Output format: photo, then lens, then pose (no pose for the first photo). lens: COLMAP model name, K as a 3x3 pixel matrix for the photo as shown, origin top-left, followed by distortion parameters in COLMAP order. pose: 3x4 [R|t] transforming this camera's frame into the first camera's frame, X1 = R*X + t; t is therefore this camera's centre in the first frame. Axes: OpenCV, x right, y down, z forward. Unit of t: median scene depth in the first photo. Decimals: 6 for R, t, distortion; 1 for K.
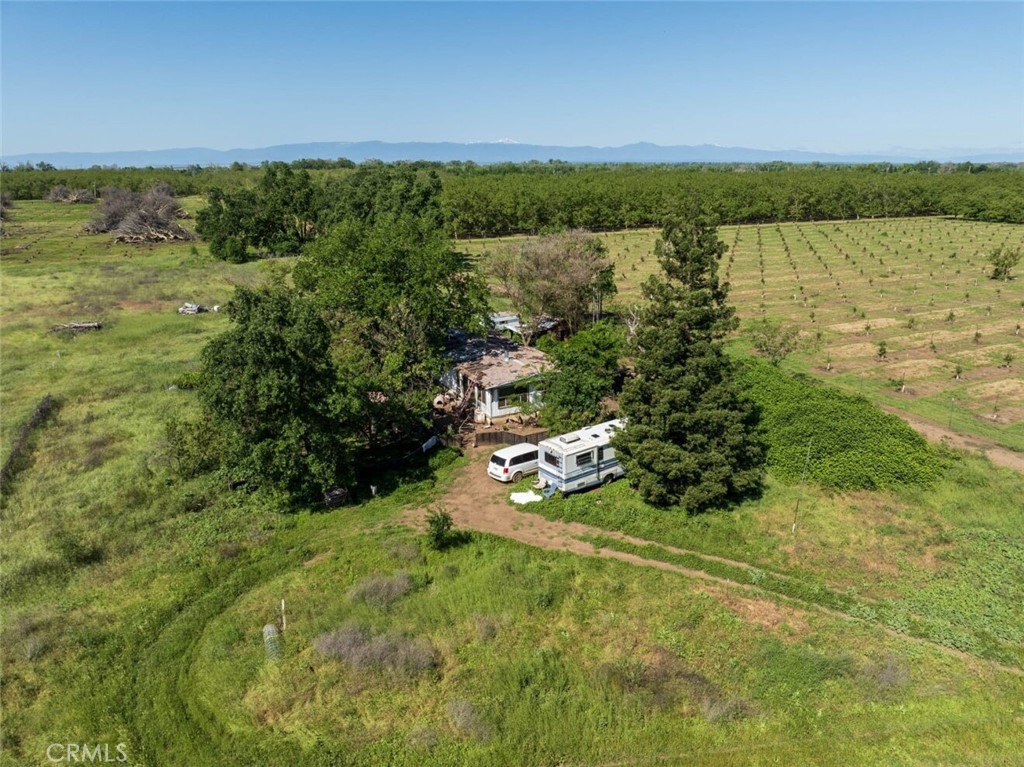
lens RADIAL K [[715.9, 0, 519.4], [0, 715.9, 381.8], [0, 0, 1]] dist [-0.026562, -0.002782]
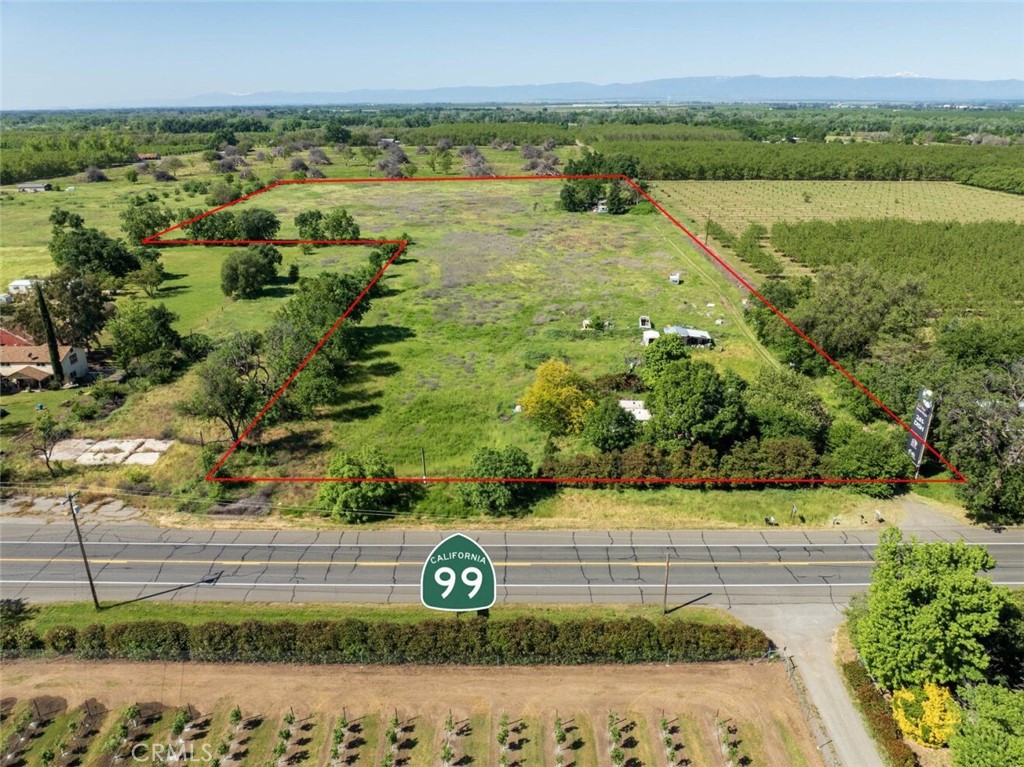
lens RADIAL K [[715.9, 0, 519.4], [0, 715.9, 381.8], [0, 0, 1]] dist [-0.026562, -0.002782]
pose [[0.885056, 0.169293, -0.433607, 0.684722], [-0.133308, 0.984686, 0.112350, 0.278810], [0.445987, -0.041632, 0.894071, -1.479312]]
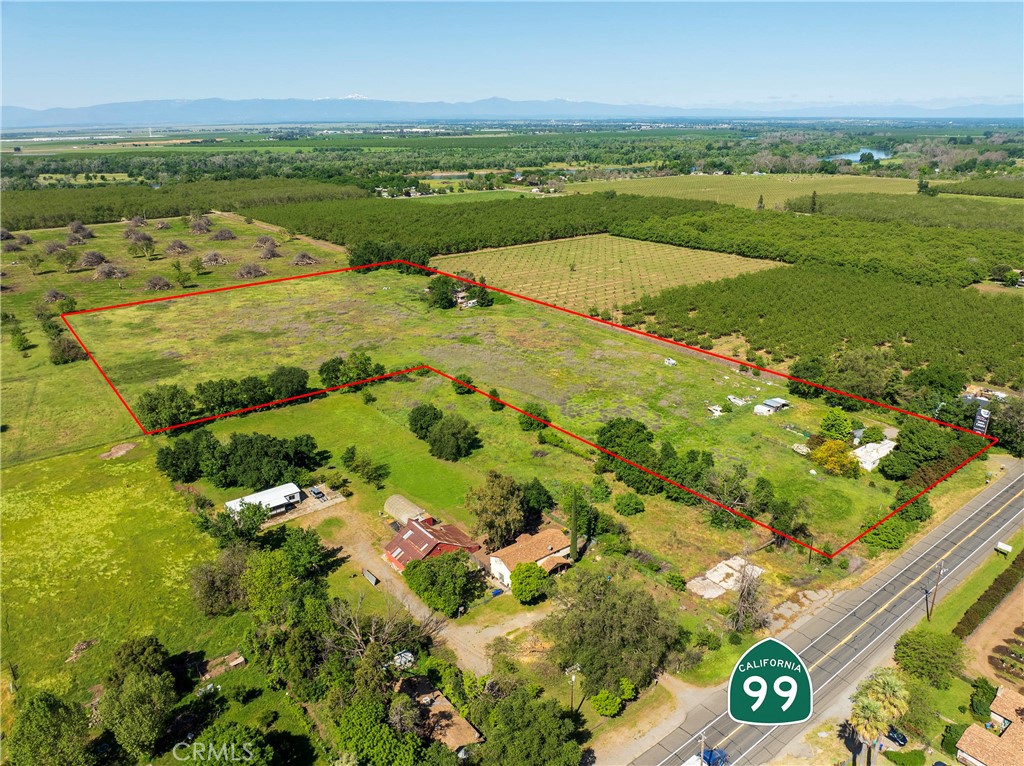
lens RADIAL K [[715.9, 0, 519.4], [0, 715.9, 381.3], [0, 0, 1]] dist [-0.026562, -0.002782]
pose [[0.981341, -0.071366, 0.178538, -0.243086], [0.061238, 0.996219, 0.061620, 0.135153], [-0.182260, -0.049537, 0.982002, -1.915165]]
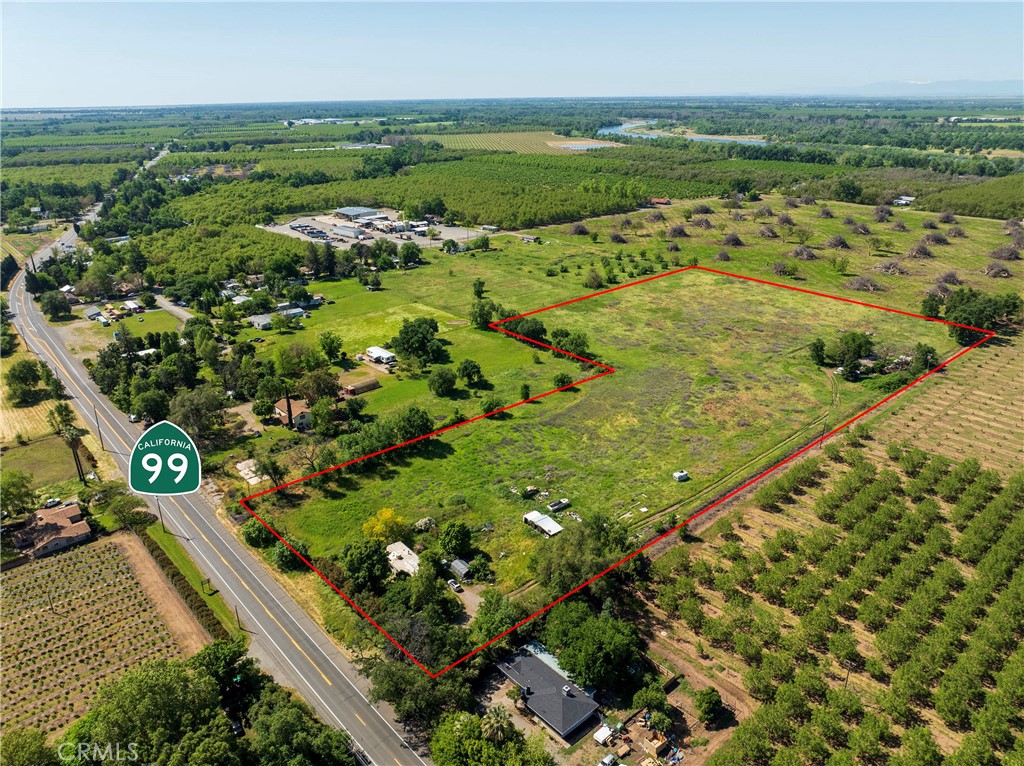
lens RADIAL K [[715.9, 0, 519.4], [0, 715.9, 381.3], [0, 0, 1]] dist [-0.026562, -0.002782]
pose [[0.257239, 0.360525, -0.896576, 1.441390], [-0.275082, 0.916734, 0.289706, -0.250558], [0.926368, 0.172108, 0.334994, -1.129710]]
